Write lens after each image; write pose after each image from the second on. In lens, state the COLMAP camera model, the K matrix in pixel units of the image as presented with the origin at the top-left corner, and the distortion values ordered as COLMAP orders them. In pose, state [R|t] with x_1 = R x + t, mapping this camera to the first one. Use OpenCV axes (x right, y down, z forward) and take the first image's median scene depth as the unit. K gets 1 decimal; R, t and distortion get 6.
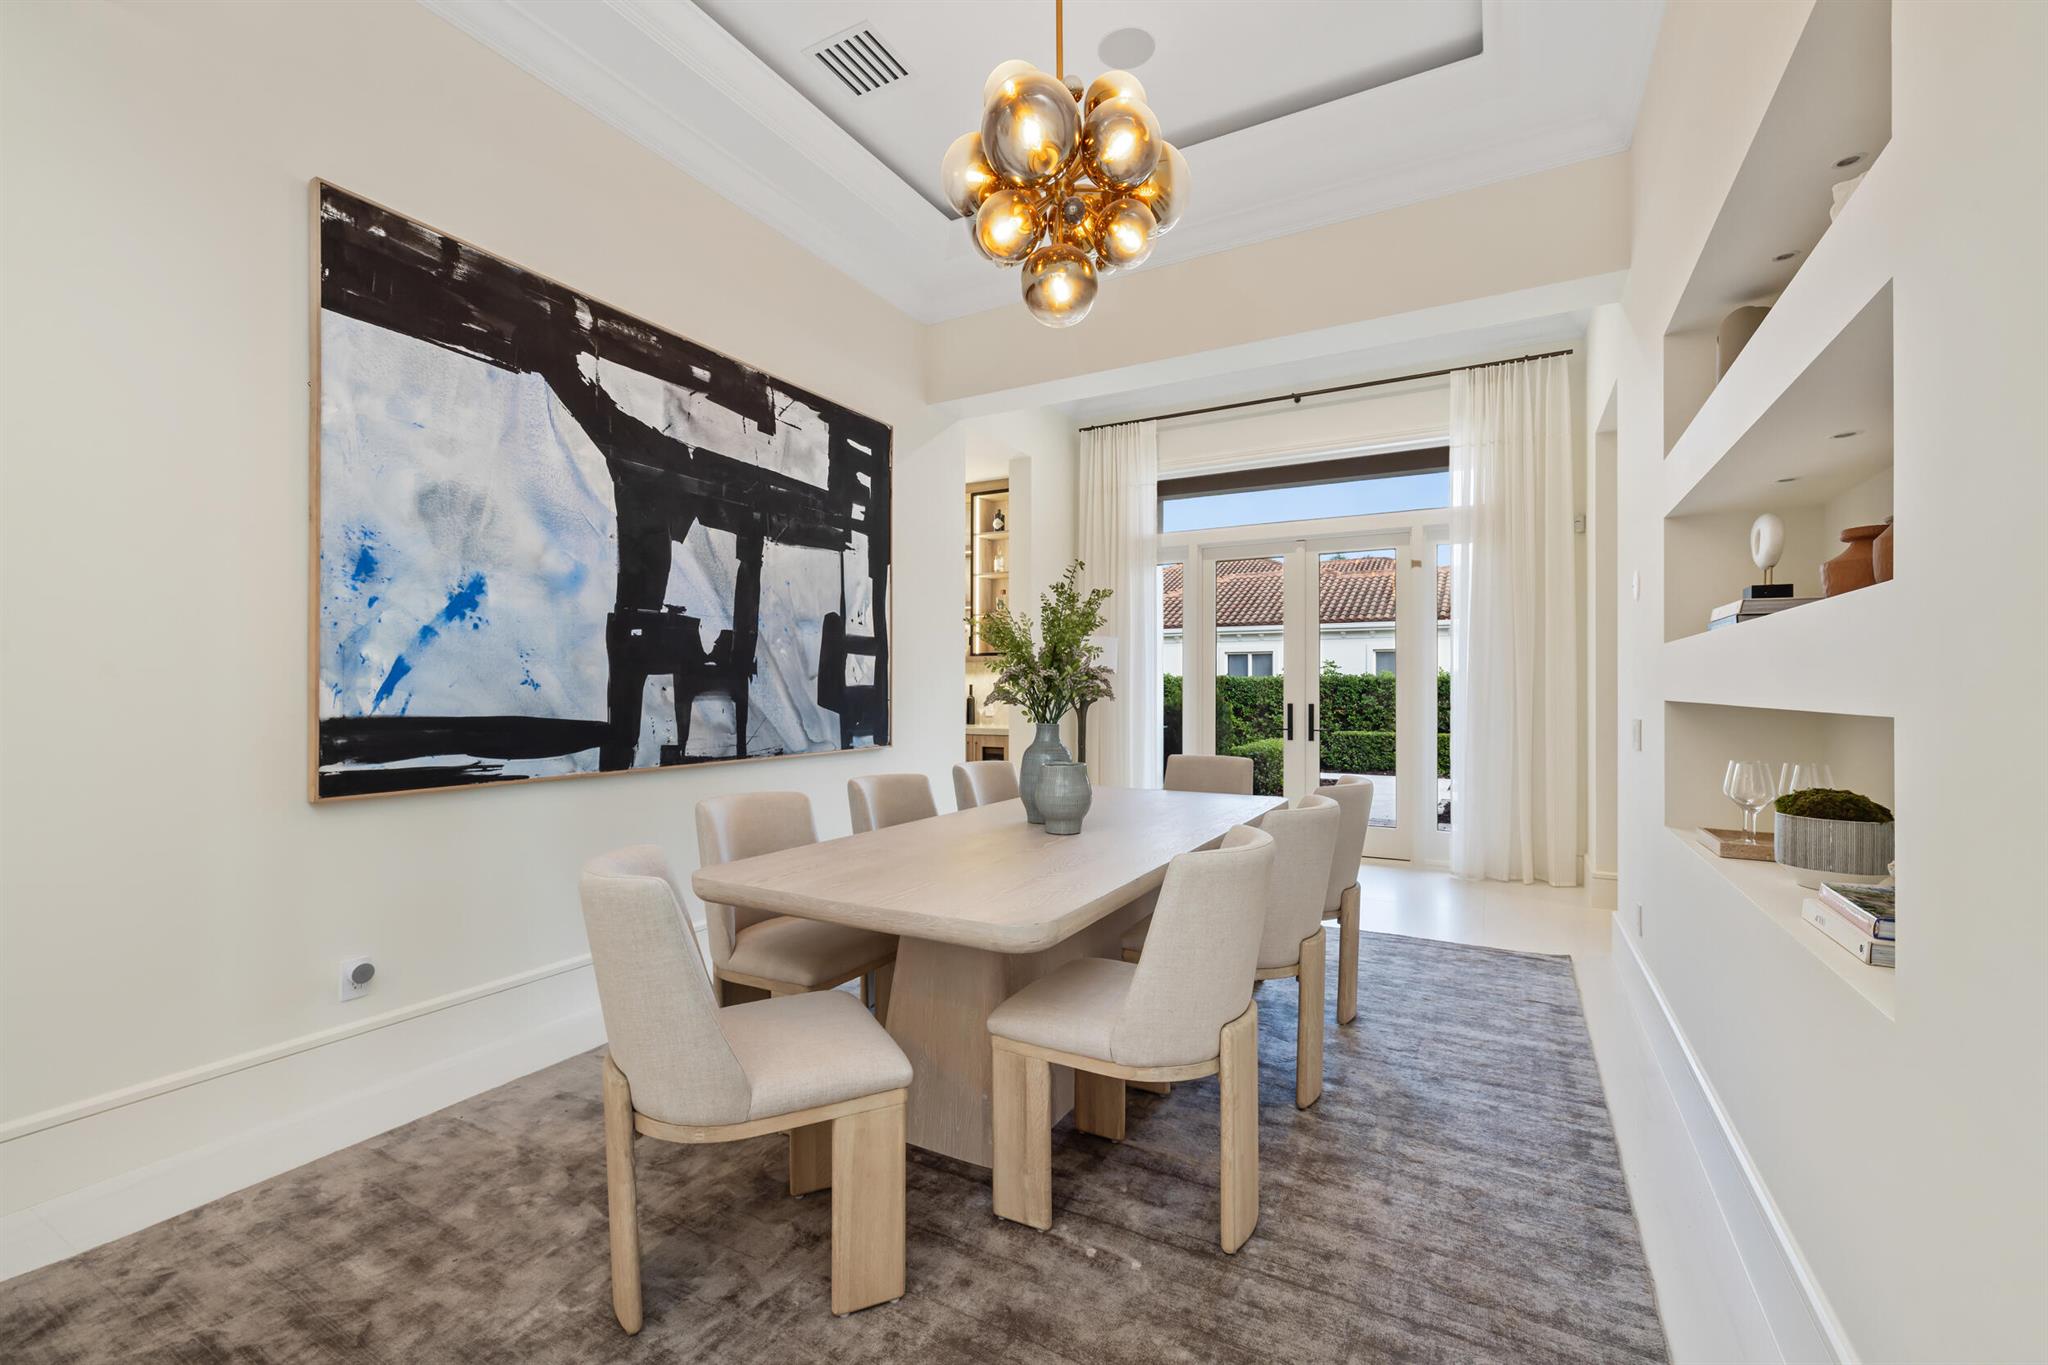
lens RADIAL K [[859.9, 0, 1024.3], [0, 859.9, 688.4], [0, 0, 1]] dist [-0.000716, -0.000043]
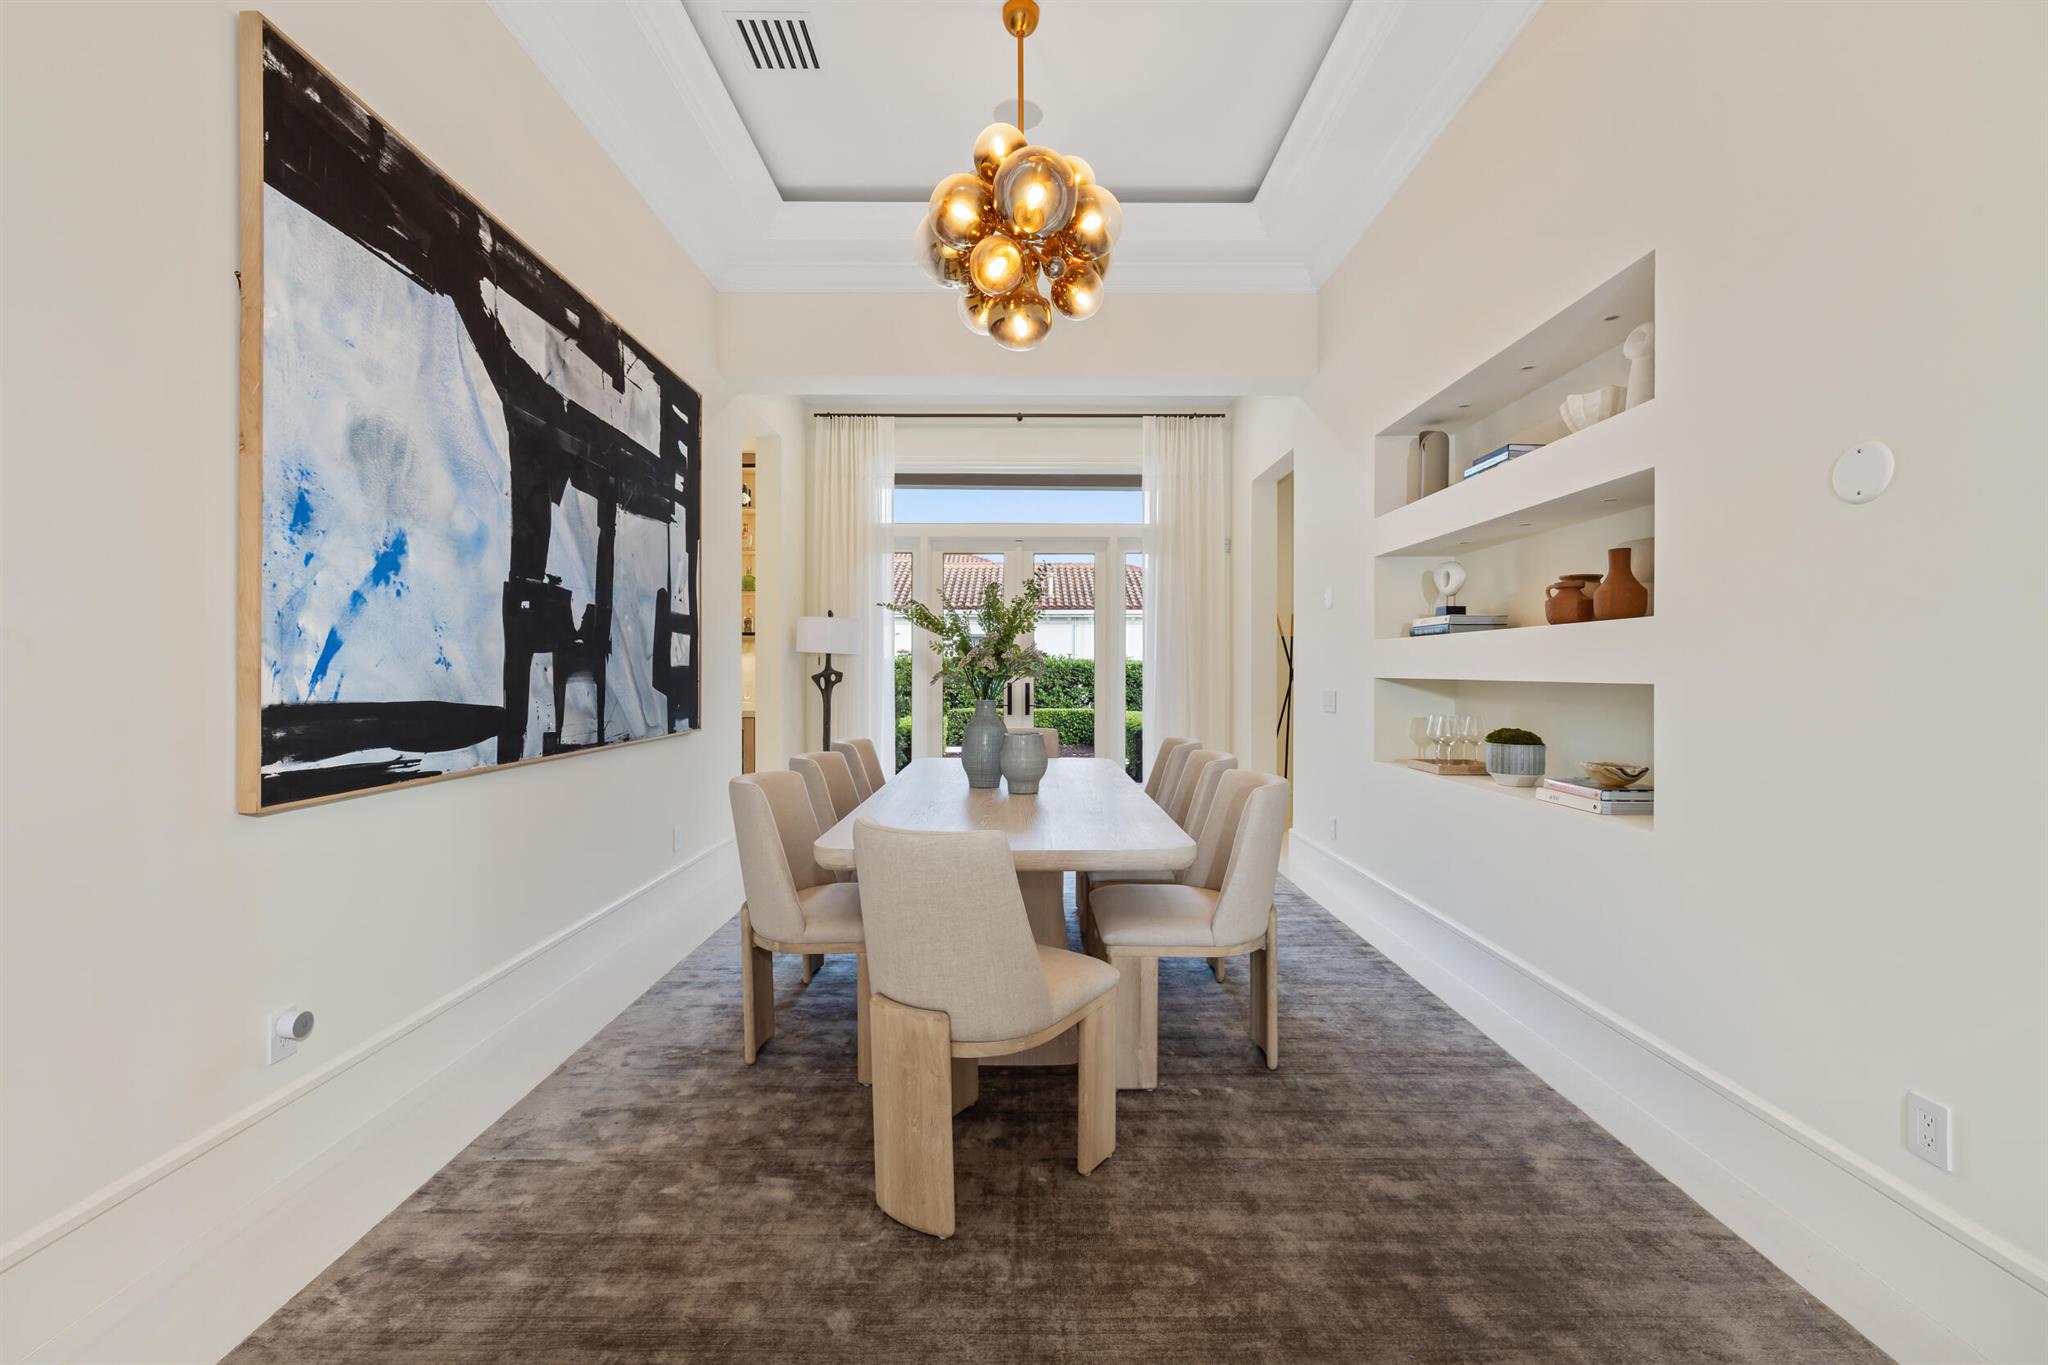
lens RADIAL K [[859.9, 0, 1026.3], [0, 859.9, 675.3], [0, 0, 1]] dist [-0.000716, -0.000043]
pose [[0.873263, -0.002277, 0.487244, -0.505518], [-0.000630, 0.999983, 0.005801, 0.001762], [-0.487249, -0.005373, 0.873246, -0.020467]]
